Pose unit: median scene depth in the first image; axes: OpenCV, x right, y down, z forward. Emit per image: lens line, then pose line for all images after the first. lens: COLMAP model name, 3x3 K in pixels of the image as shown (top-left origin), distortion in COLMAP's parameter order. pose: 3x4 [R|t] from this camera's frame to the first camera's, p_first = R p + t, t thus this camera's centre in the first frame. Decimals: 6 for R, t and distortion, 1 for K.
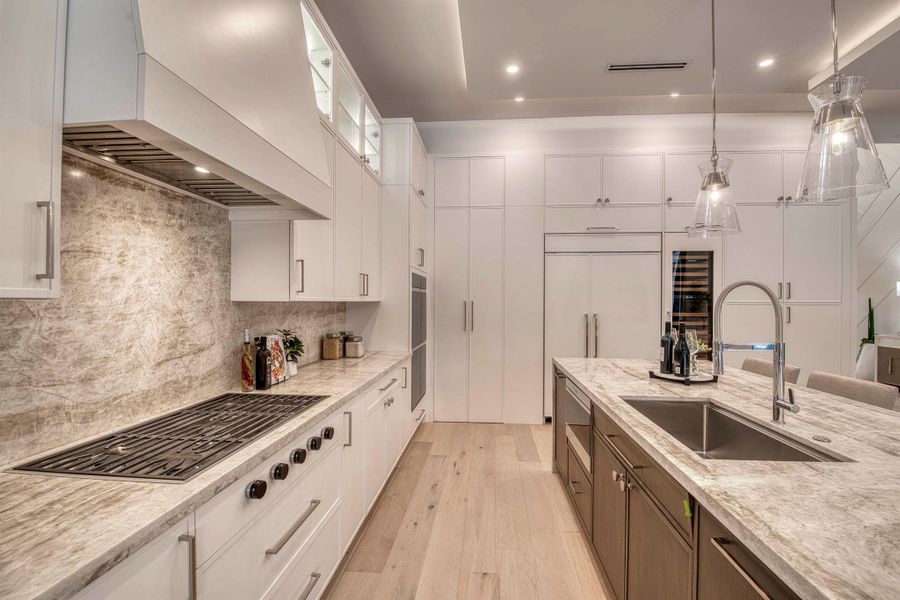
lens RADIAL K [[387.2, 0, 460.0], [0, 387.2, 303.8], [0, 0, 1]] dist [-0.000663, -0.009841]
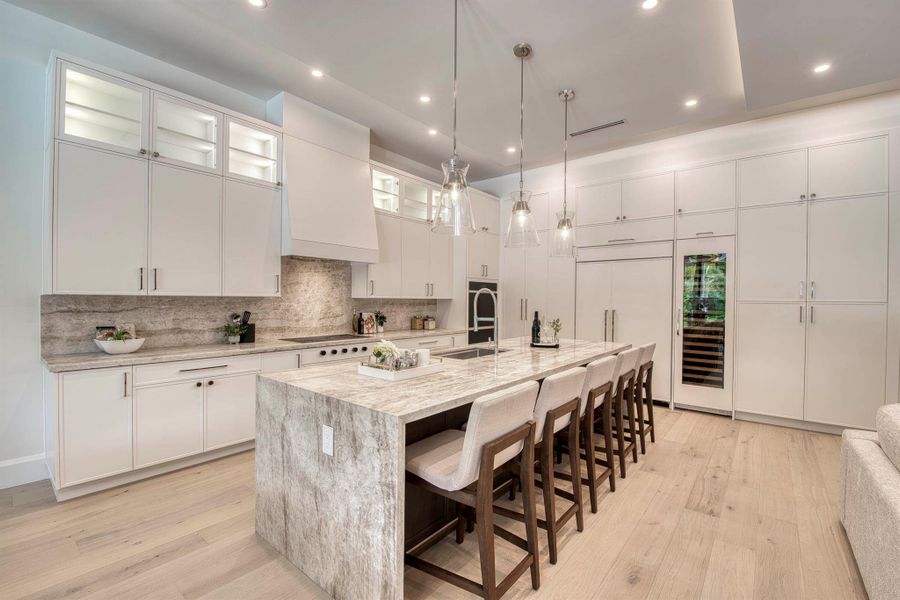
lens RADIAL K [[387.2, 0, 460.0], [0, 387.2, 303.8], [0, 0, 1]] dist [-0.000663, -0.009841]
pose [[0.824336, 0.009980, -0.566013, 0.800634], [-0.009163, 0.999949, 0.004286, 0.007583], [0.566026, 0.001654, 0.824385, -0.376947]]
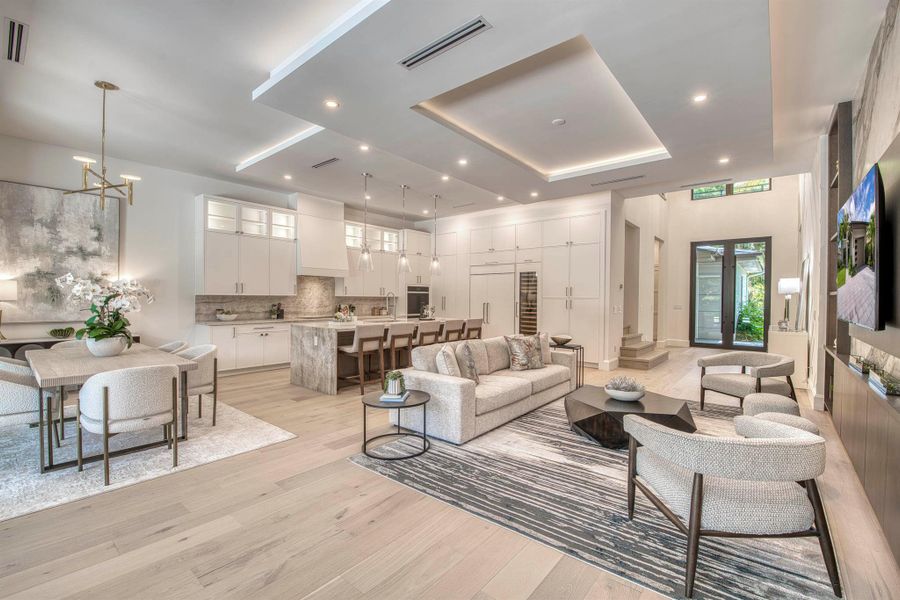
lens RADIAL K [[387.2, 0, 460.0], [0, 387.2, 303.8], [0, 0, 1]] dist [-0.000663, -0.009841]
pose [[0.819166, 0.010637, -0.573457, 1.796298], [-0.006953, 0.999939, 0.008616, 0.017706], [0.573514, -0.003071, 0.819190, -1.038658]]
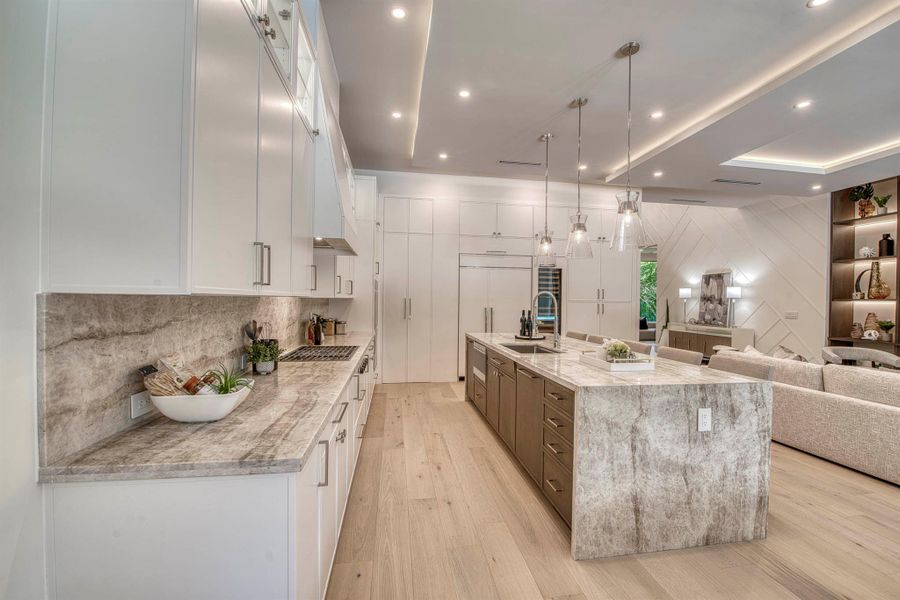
lens RADIAL K [[387.2, 0, 460.0], [0, 387.2, 303.8], [0, 0, 1]] dist [-0.000663, -0.009841]
pose [[0.970936, 0.005629, 0.239271, -0.169663], [-0.007210, 0.999958, 0.005731, 0.003789], [-0.239229, -0.007290, 0.970936, -0.564491]]
